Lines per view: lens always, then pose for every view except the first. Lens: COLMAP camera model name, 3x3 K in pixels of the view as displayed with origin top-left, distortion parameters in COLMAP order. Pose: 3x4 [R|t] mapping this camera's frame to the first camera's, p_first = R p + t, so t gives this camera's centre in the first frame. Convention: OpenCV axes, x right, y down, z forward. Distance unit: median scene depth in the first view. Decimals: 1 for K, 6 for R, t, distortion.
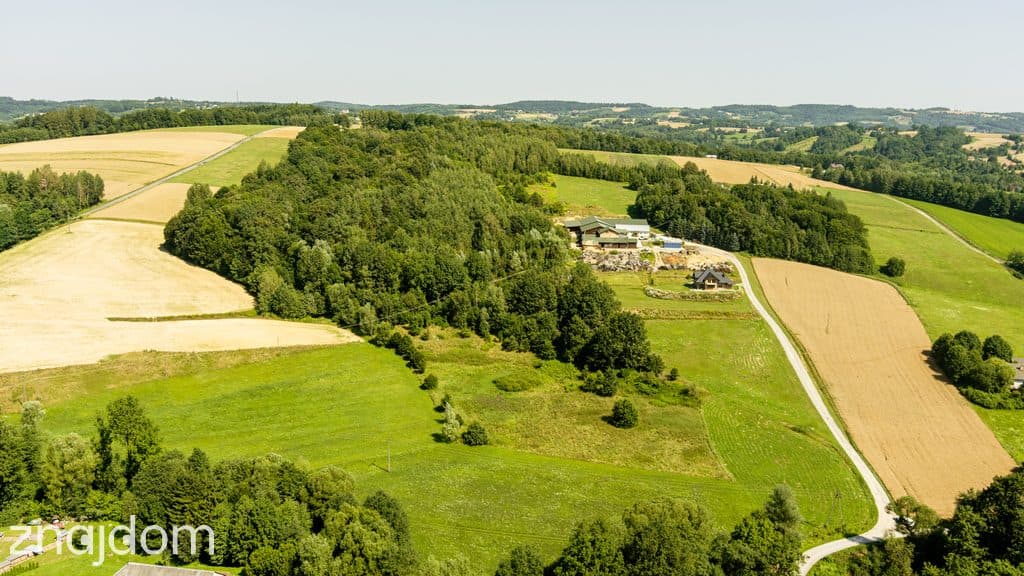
lens RADIAL K [[827.4, 0, 518.9], [0, 827.4, 286.1], [0, 0, 1]] dist [-0.054172, 0.014500]
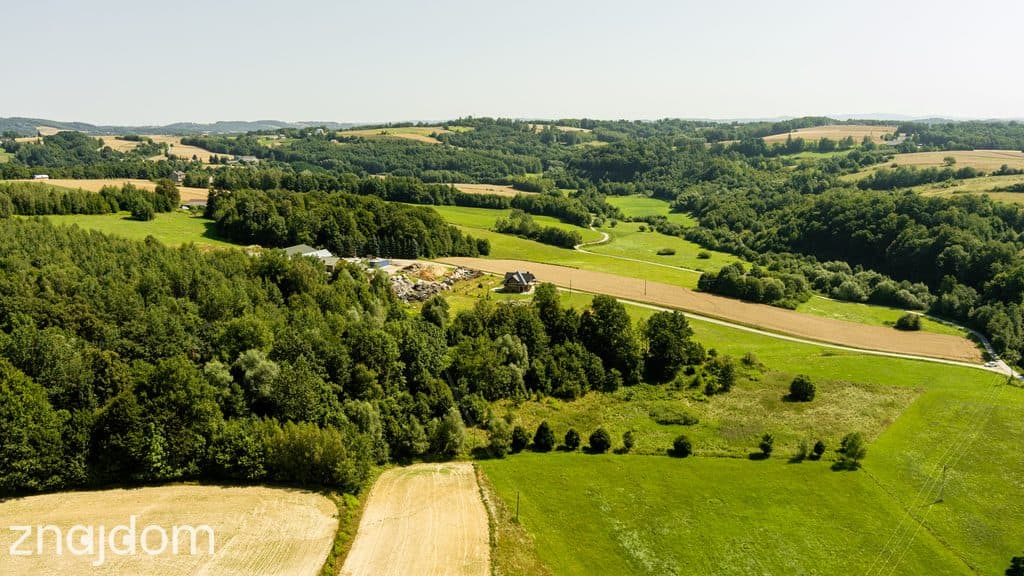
lens RADIAL K [[827.4, 0, 511.4], [0, 827.4, 286.6], [0, 0, 1]] dist [-0.054172, 0.014500]
pose [[0.394592, -0.206187, 0.895424, -0.401330], [0.210652, 0.968843, 0.130263, -0.080869], [-0.894384, 0.137222, 0.425731, 0.367093]]
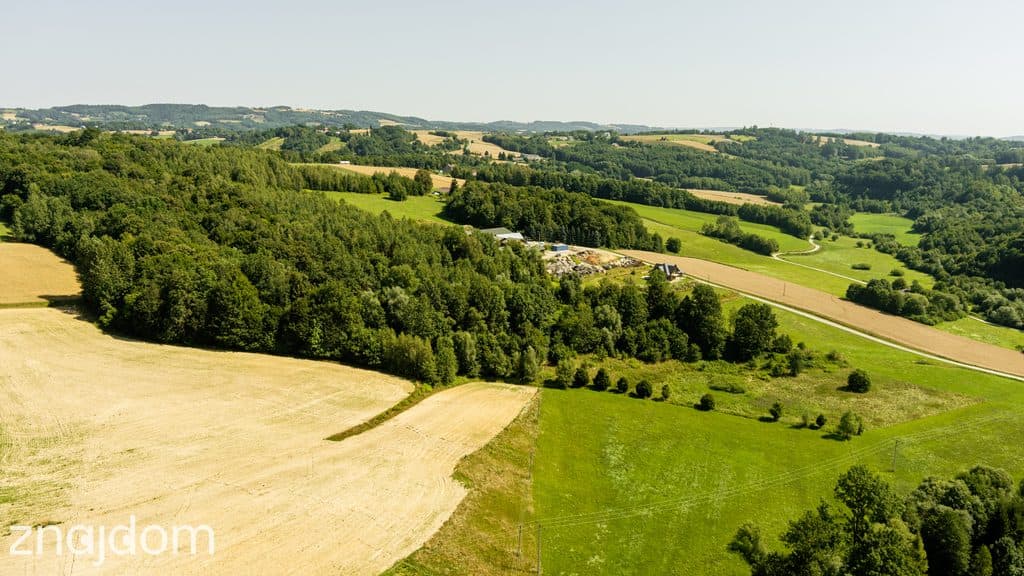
lens RADIAL K [[827.4, 0, 513.0], [0, 827.4, 286.5], [0, 0, 1]] dist [-0.054172, 0.014500]
pose [[0.701325, -0.144992, 0.697940, -0.442359], [0.143148, 0.987797, 0.061366, -0.054516], [-0.698321, 0.056871, 0.713522, 0.207886]]
